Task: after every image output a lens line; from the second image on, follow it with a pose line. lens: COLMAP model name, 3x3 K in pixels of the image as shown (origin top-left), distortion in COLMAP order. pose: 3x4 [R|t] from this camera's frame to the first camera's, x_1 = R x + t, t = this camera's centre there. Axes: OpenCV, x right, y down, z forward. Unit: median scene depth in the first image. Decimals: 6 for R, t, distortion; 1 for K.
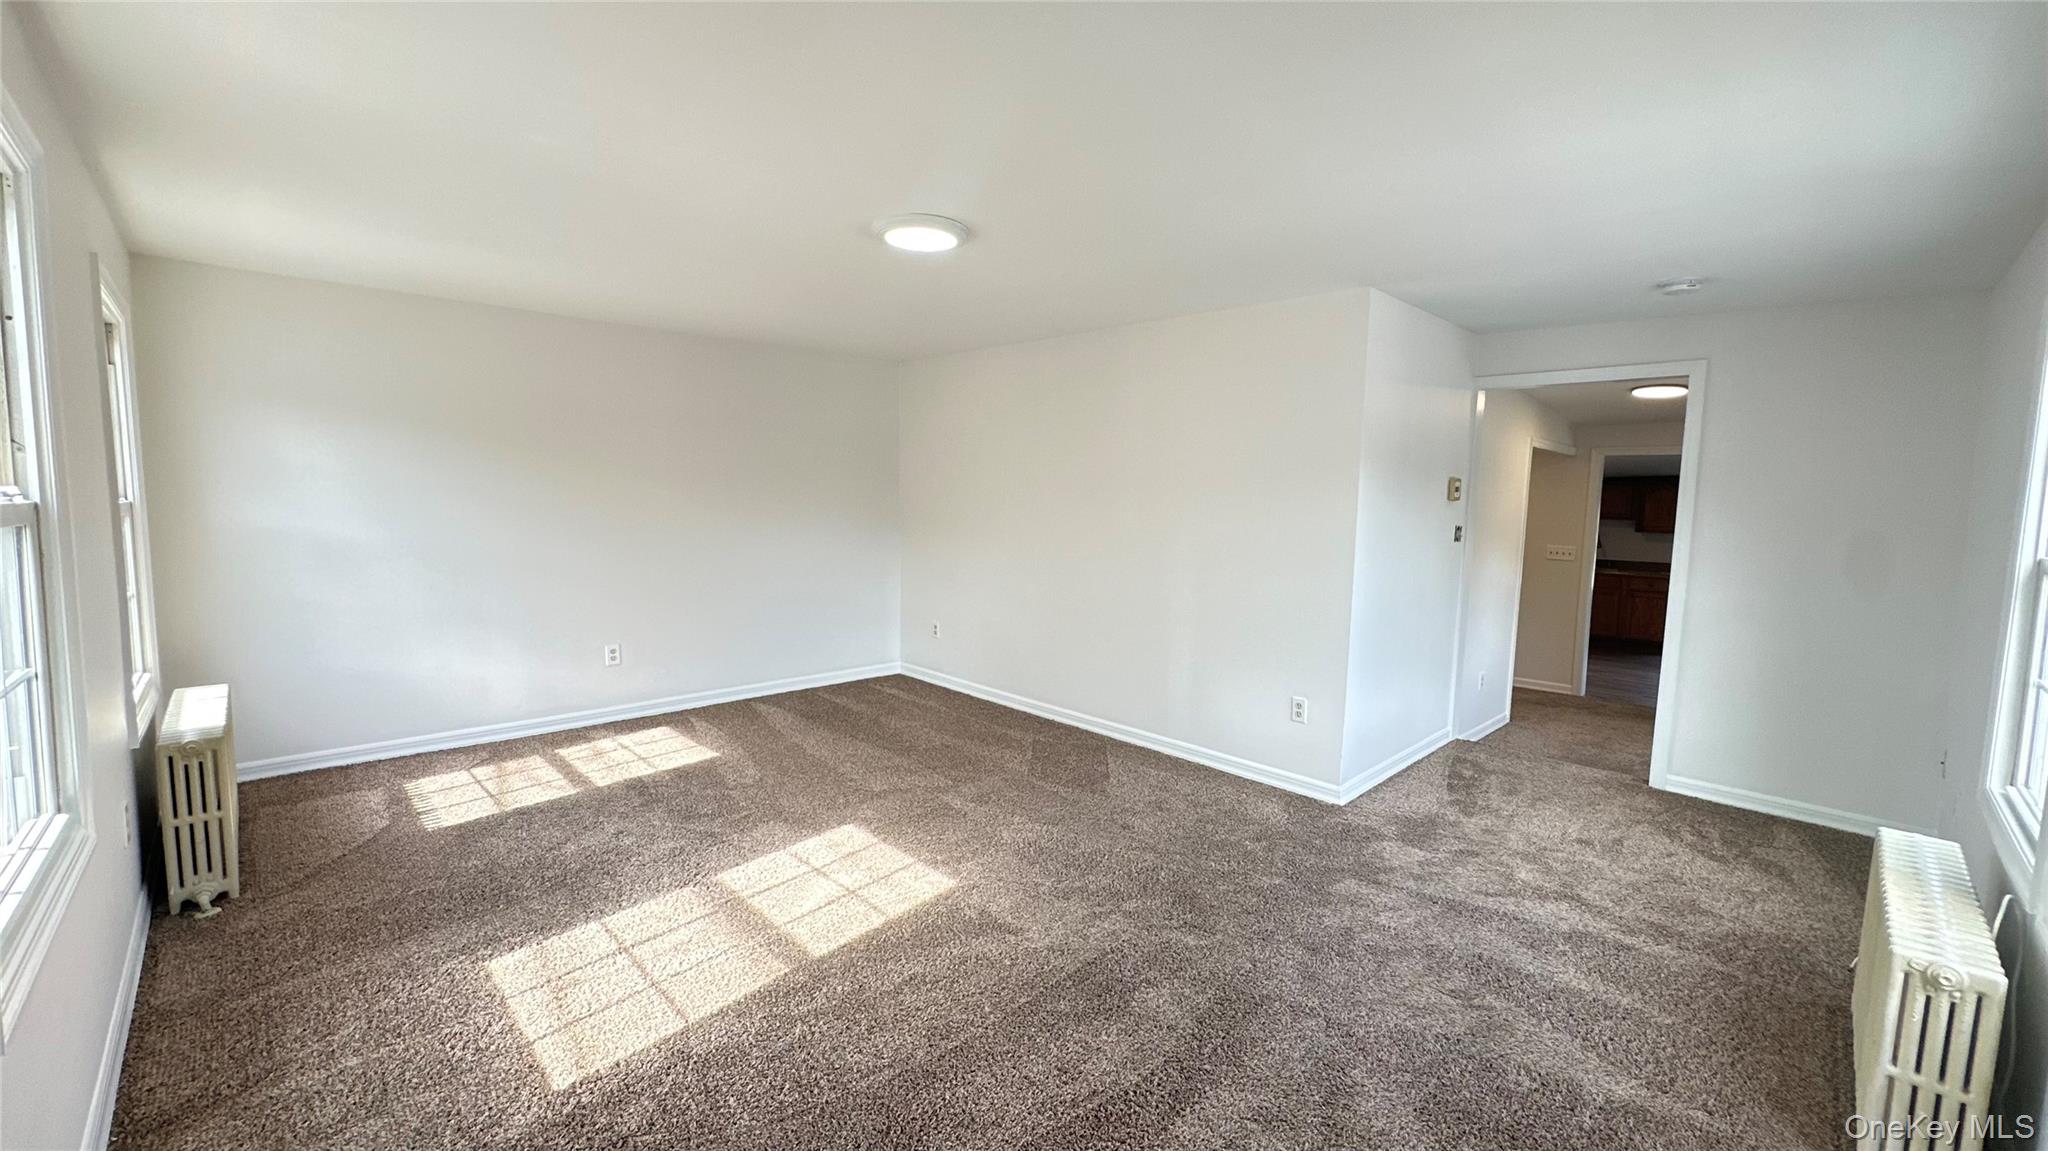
lens RADIAL K [[801.6, 0, 1020.9], [0, 801.6, 574.8], [0, 0, 1]] dist [-0.012375, -0.000057]
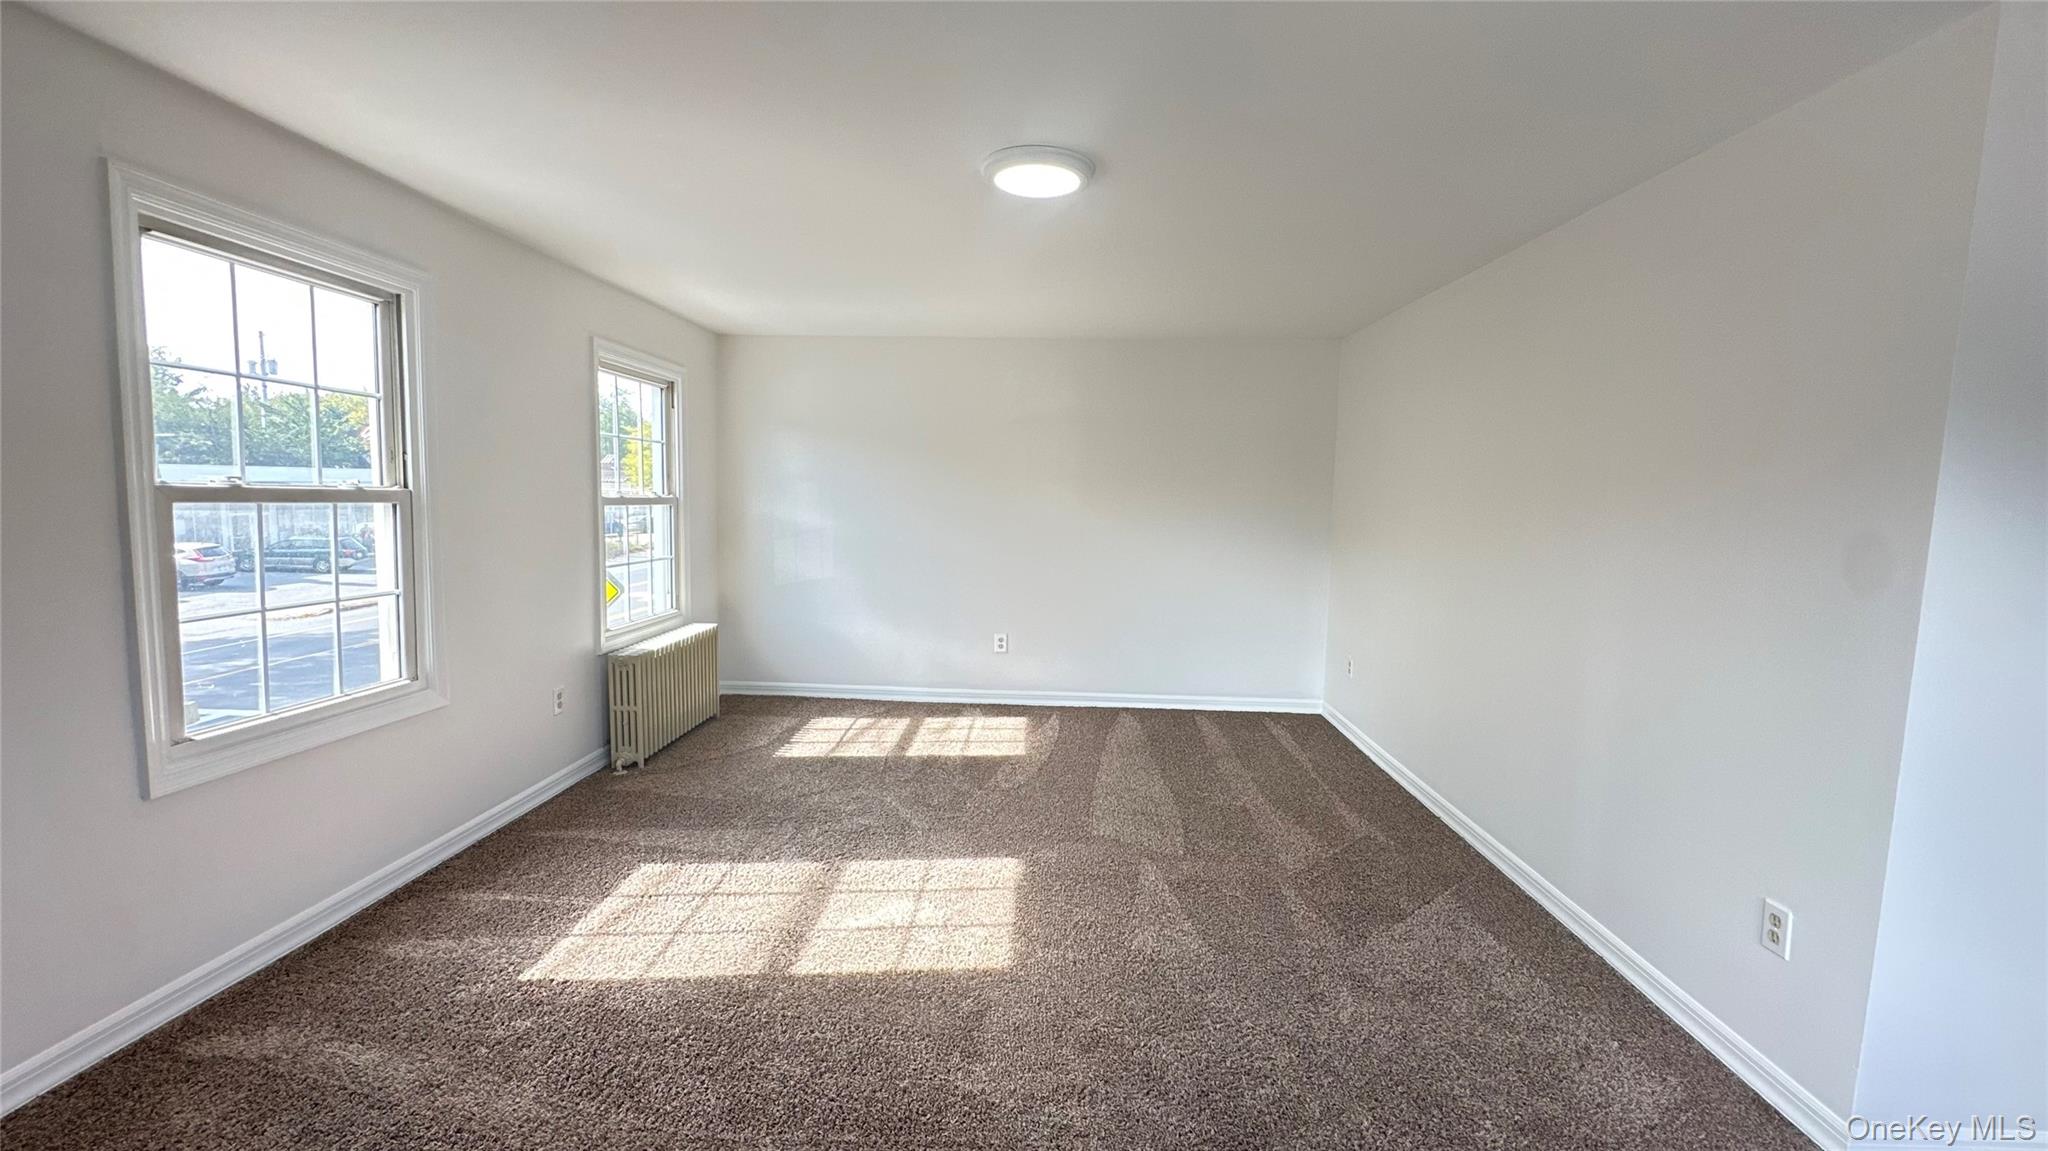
lens RADIAL K [[801.6, 0, 1029.1], [0, 801.6, 570.2], [0, 0, 1]] dist [-0.012375, -0.000057]
pose [[0.699918, 0.068507, -0.710930, 0.369777], [-0.081963, 0.996517, 0.015334, -0.024800], [0.709505, 0.047538, 0.703095, 0.320574]]
